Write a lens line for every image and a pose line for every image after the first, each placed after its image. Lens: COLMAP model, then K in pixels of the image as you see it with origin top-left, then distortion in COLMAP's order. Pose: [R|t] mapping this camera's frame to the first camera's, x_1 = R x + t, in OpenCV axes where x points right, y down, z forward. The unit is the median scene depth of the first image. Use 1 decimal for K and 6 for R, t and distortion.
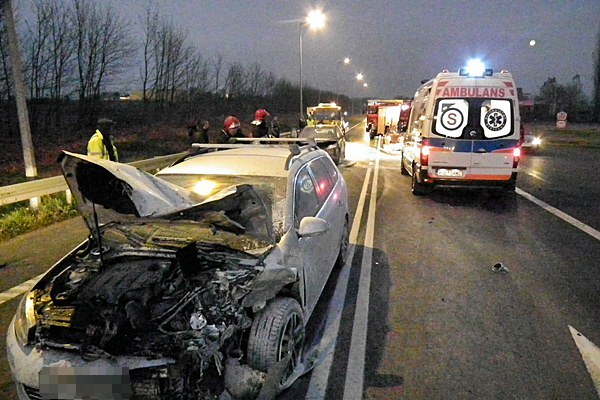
lens RADIAL K [[463.8, 0, 302.1], [0, 463.8, 211.0], [0, 0, 1]] dist [0.000271, -0.009981]
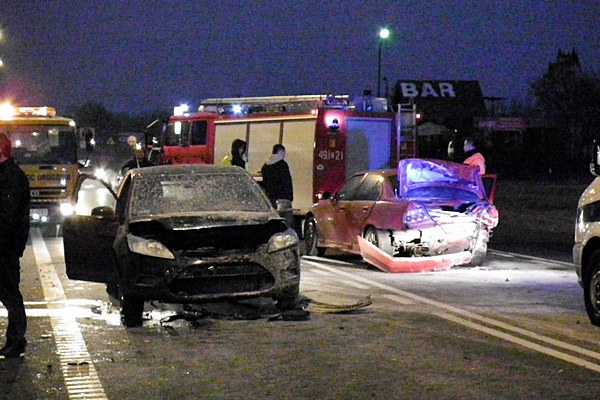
lens RADIAL K [[1547.4, 0, 300.1], [0, 1547.4, 199.9], [0, 0, 1]] dist [0.097626, 0.000000]
pose [[0.934436, -0.010156, 0.355987, -1.017338], [0.074895, 0.982843, -0.168554, -0.040171], [-0.348168, 0.184164, 0.919164, 0.682331]]
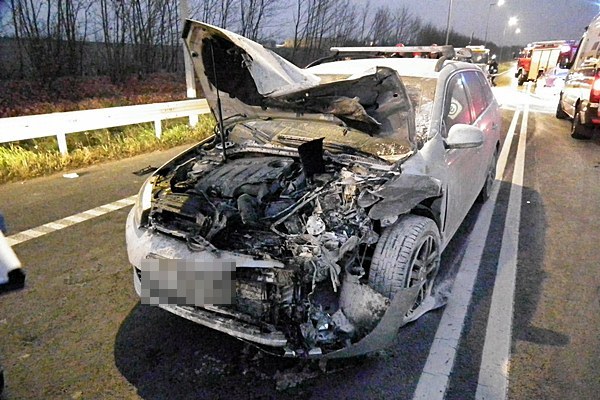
lens RADIAL K [[422.2, 0, 303.2], [0, 422.2, 202.4], [0, 0, 1]] dist [0.020015, -0.004743]
pose [[0.953679, 0.109768, -0.280085, -0.024309], [-0.077597, 0.989305, 0.123506, 0.071769], [0.290646, -0.096051, 0.951997, 0.185386]]
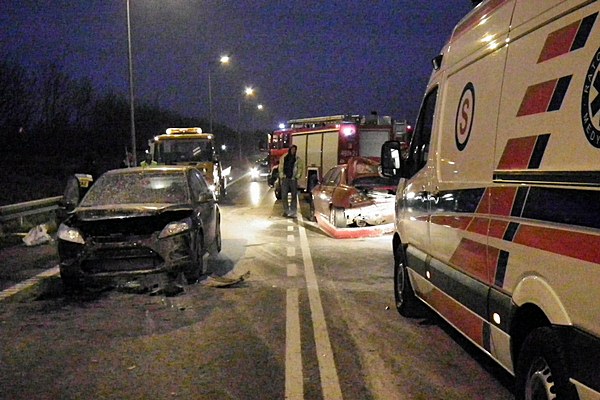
lens RADIAL K [[760.0, 0, 299.9], [0, 760.0, 200.5], [0, 0, 1]] dist [0.019135, 0.000000]
pose [[0.983065, -0.029562, 0.180856, 0.219207], [0.056428, 0.987783, -0.145263, -0.303216], [-0.174352, 0.153008, 0.972723, 1.841396]]
